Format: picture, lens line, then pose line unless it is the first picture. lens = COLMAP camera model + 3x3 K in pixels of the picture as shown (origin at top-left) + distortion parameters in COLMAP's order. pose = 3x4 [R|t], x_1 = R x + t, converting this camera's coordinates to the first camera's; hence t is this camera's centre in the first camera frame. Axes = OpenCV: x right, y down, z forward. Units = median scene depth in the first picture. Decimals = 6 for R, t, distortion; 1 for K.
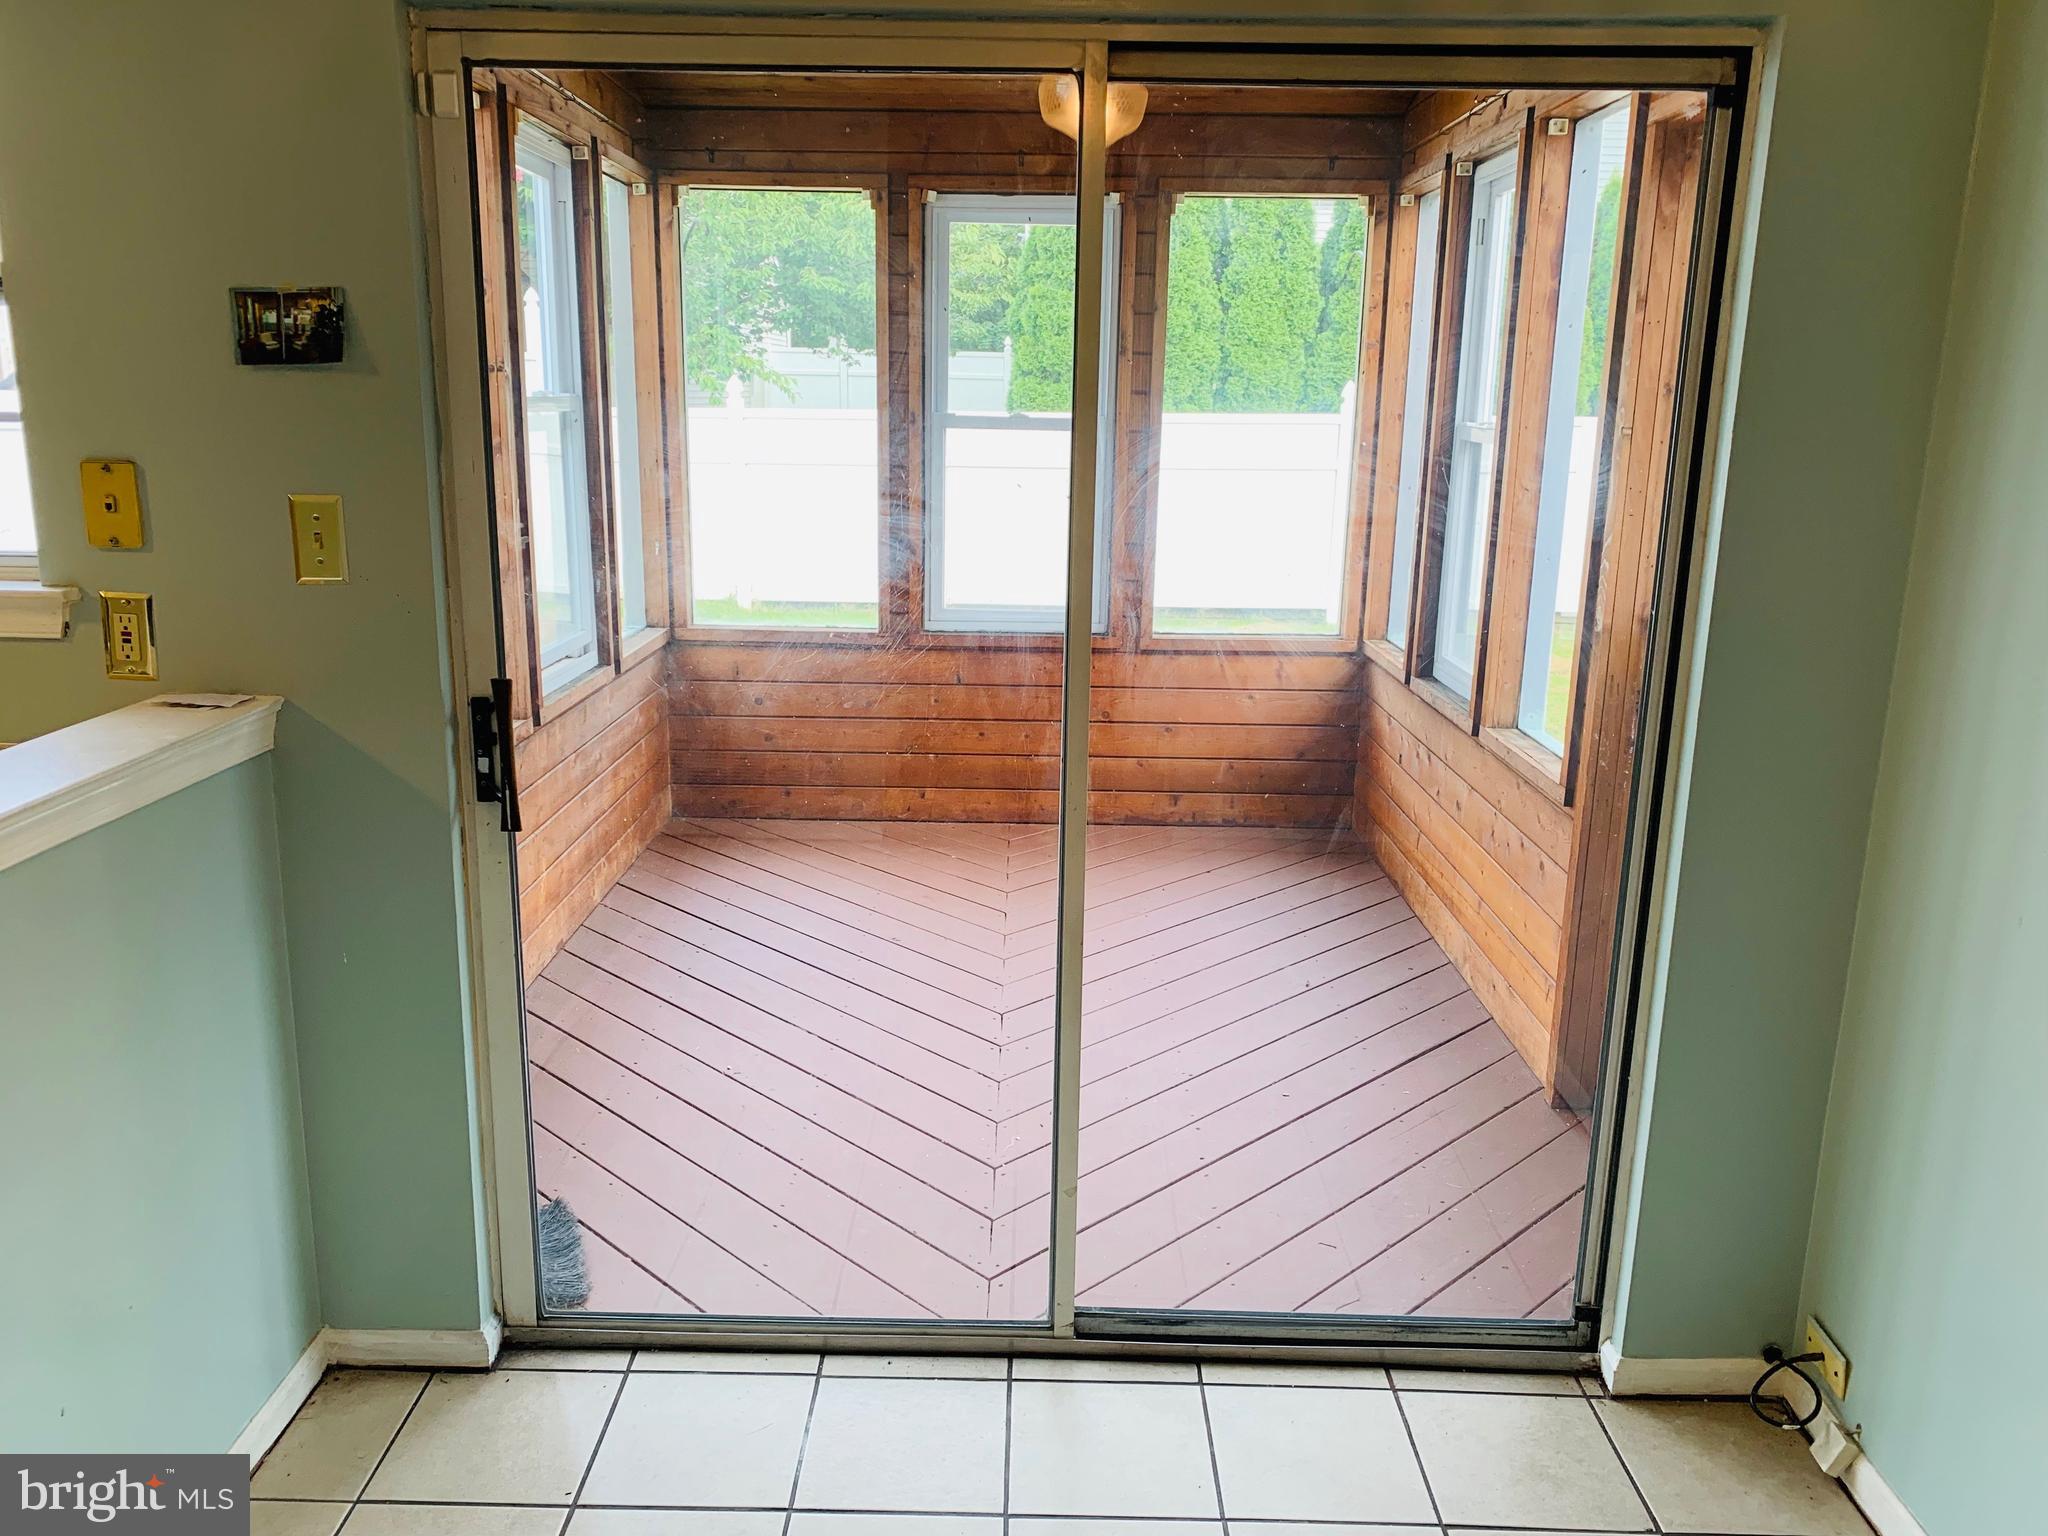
lens RADIAL K [[1616.1, 0, 1017.5], [0, 1616.1, 763.0], [0, 0, 1]] dist [0.011117, -0.006006]
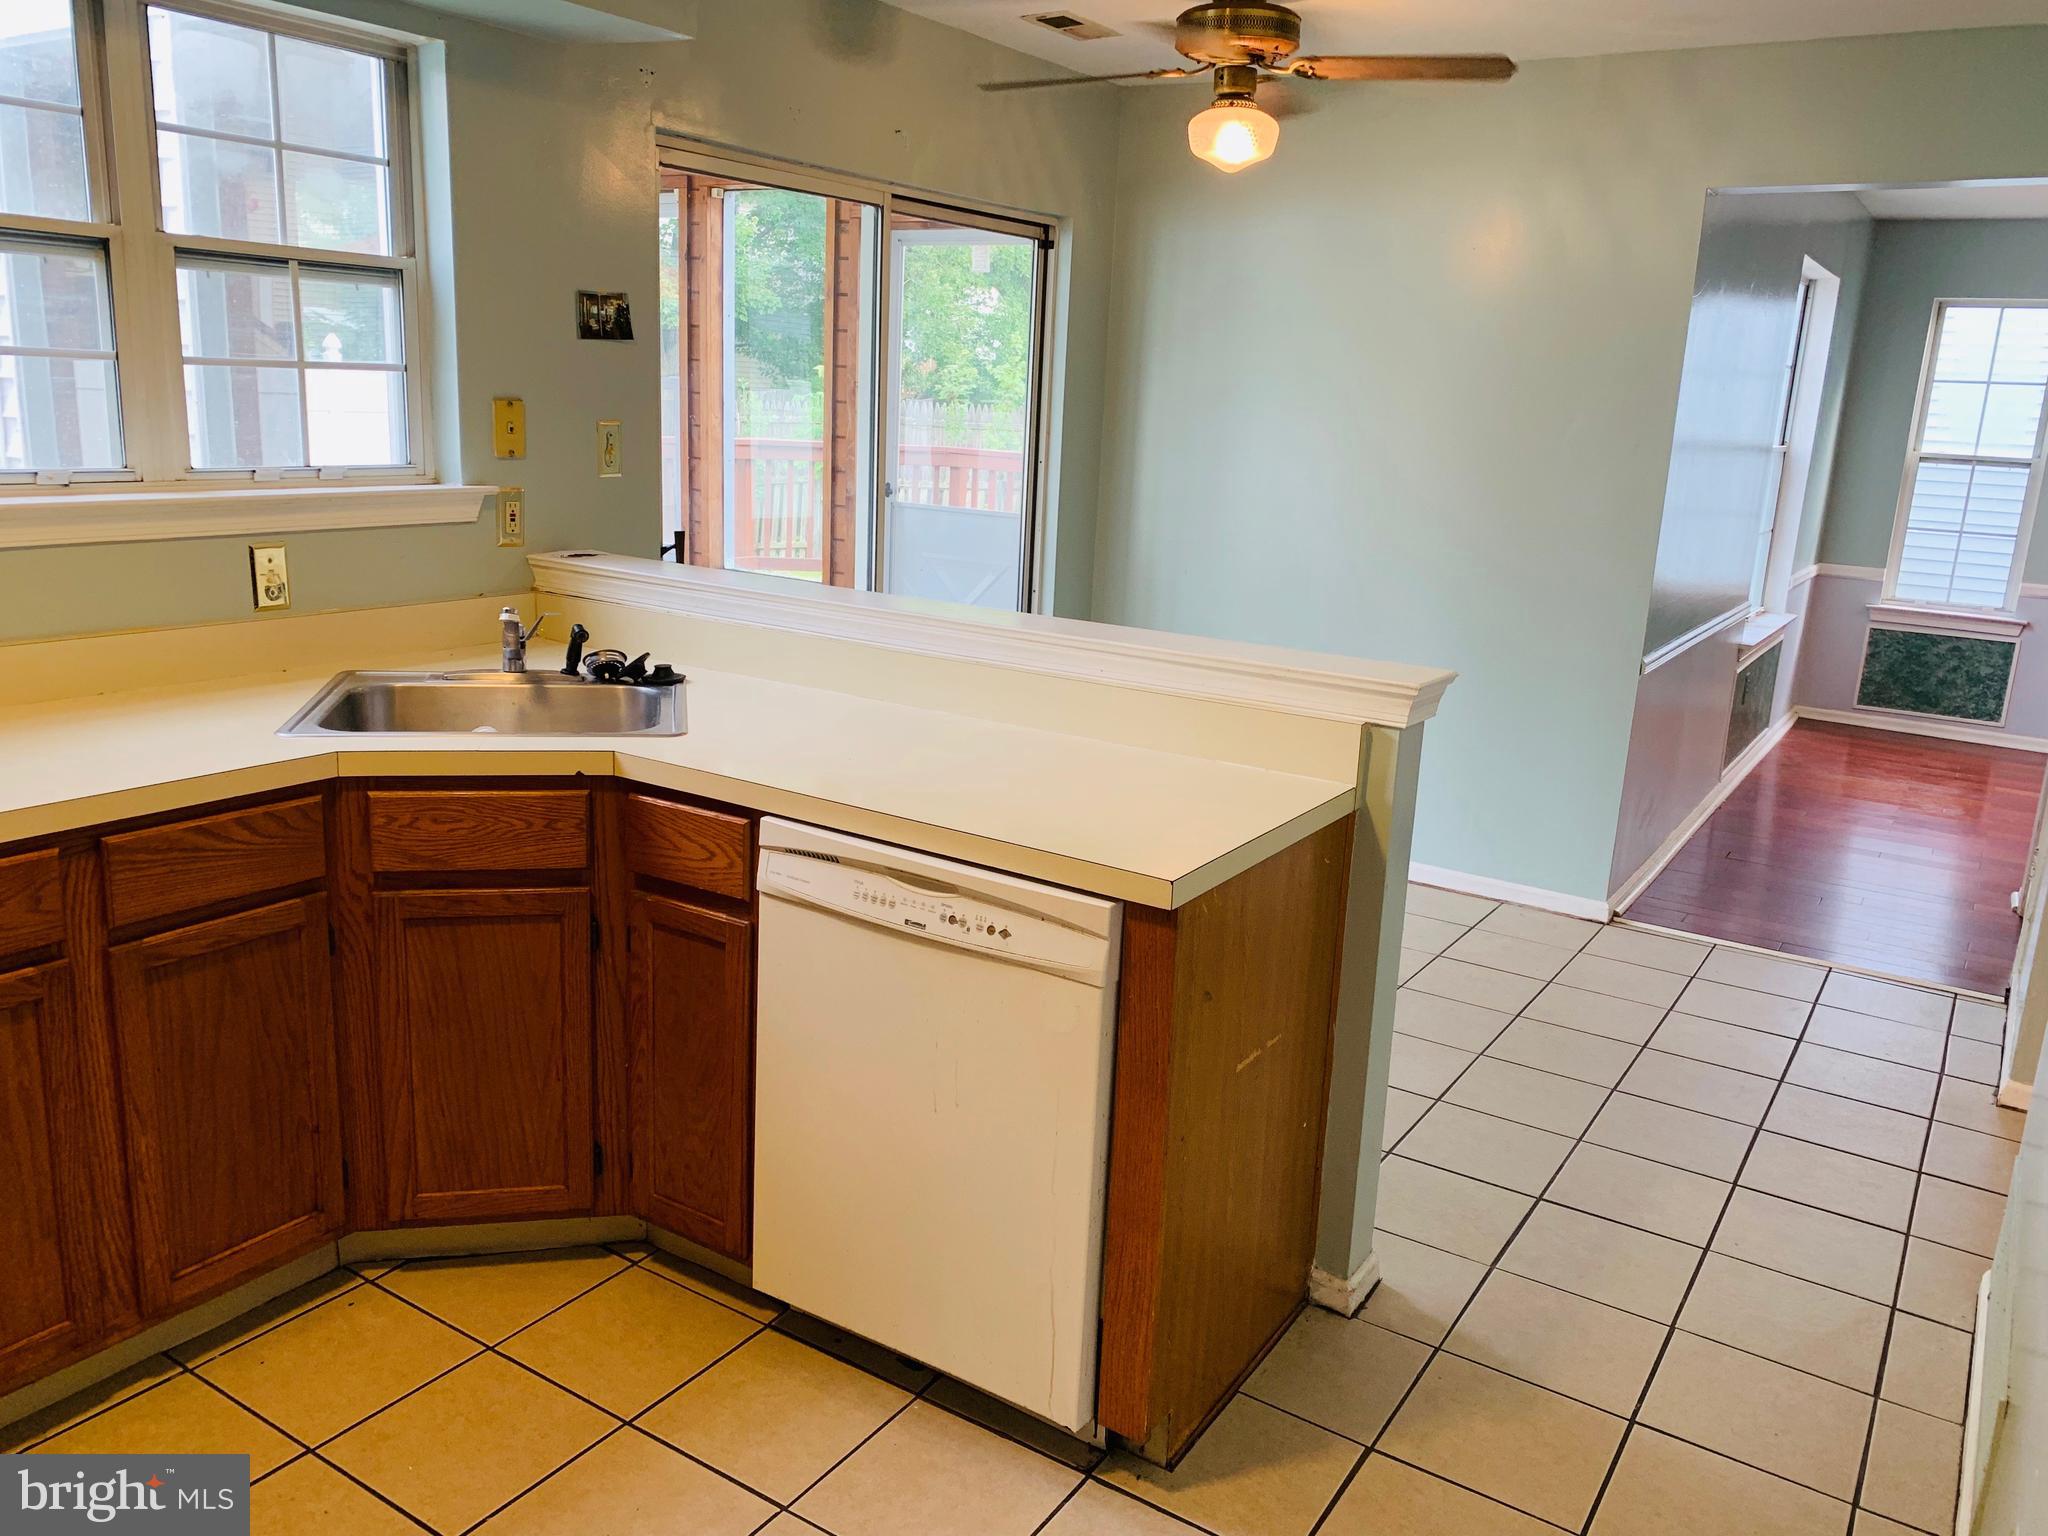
lens RADIAL K [[1556.2, 0, 1016.5], [0, 1556.2, 765.0], [0, 0, 1]] dist [0.076631, -0.107644]
pose [[0.538419, -0.191292, 0.820678, -1.606861], [0.161765, 0.979244, 0.122123, 0.046242], [-0.827005, 0.067004, 0.558188, -0.191556]]
